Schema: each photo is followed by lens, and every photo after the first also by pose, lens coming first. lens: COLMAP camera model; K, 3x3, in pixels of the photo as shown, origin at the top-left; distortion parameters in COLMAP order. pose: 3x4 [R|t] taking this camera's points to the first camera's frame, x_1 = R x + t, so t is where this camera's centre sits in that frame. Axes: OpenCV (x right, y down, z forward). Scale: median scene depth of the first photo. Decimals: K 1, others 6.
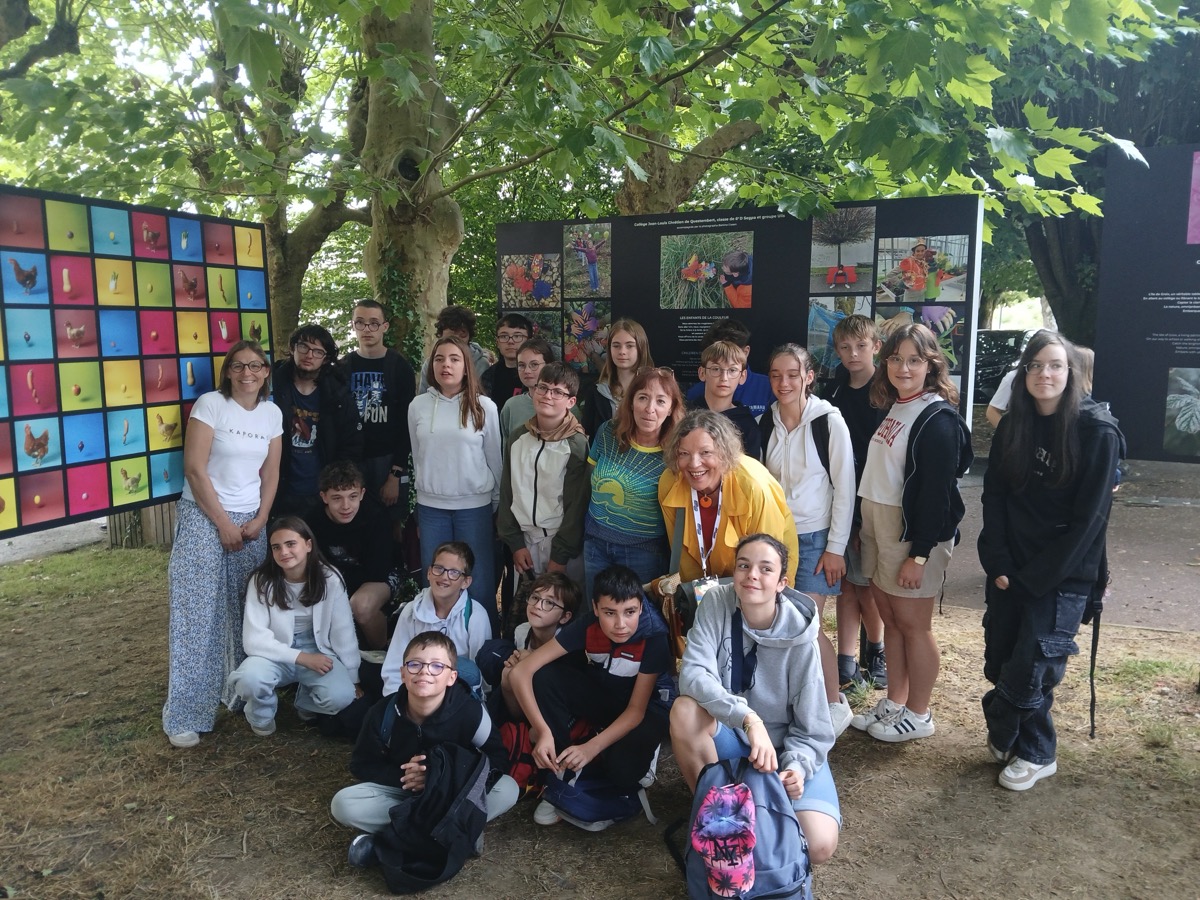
lens RADIAL K [[887.4, 0, 602.4], [0, 887.4, 454.6], [0, 0, 1]] dist [0.006106, 0.001223]
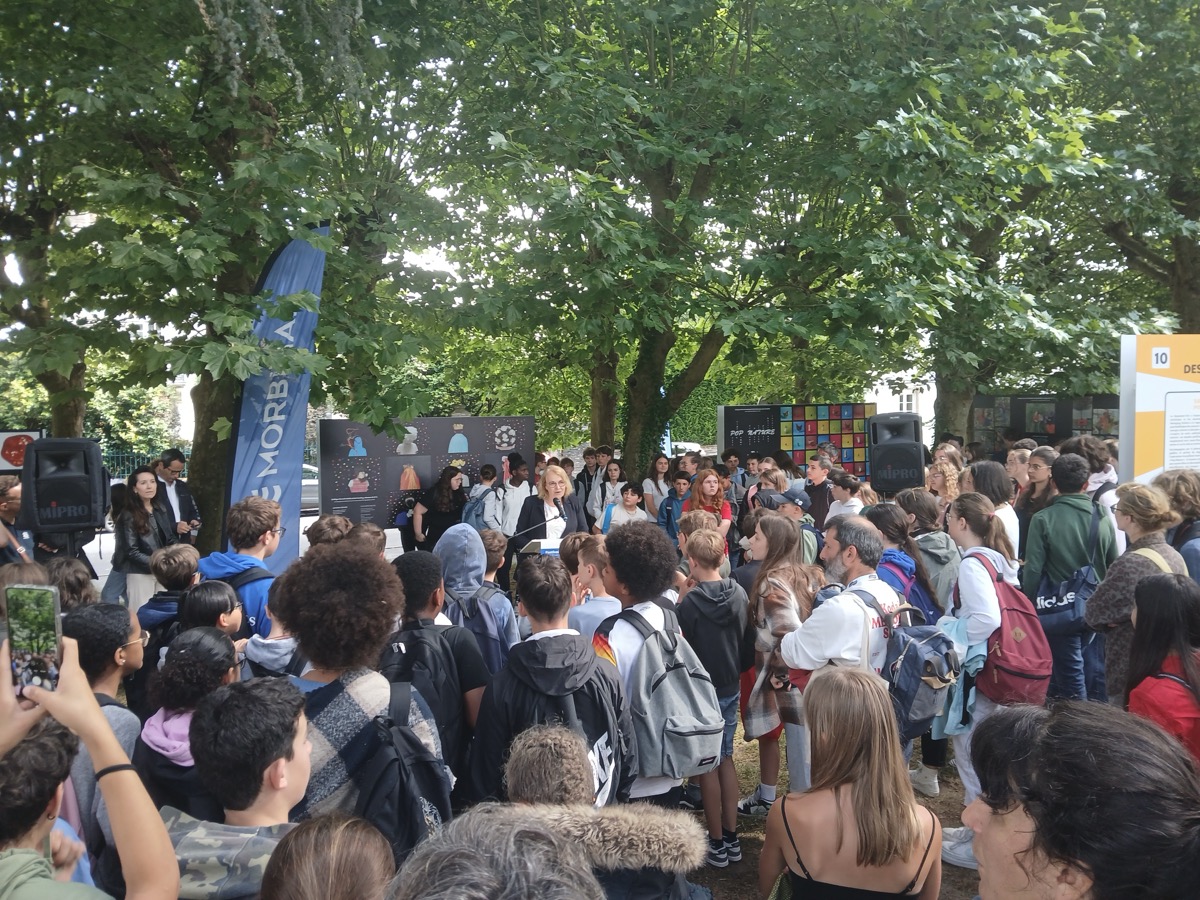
lens RADIAL K [[887.4, 0, 600.9], [0, 887.4, 448.9], [0, 0, 1]] dist [0.006106, 0.001223]
pose [[0.625113, 0.030482, -0.779939, 1.421874], [-0.091440, 0.995216, -0.034392, 0.075130], [0.775159, 0.092817, 0.624910, -1.603869]]
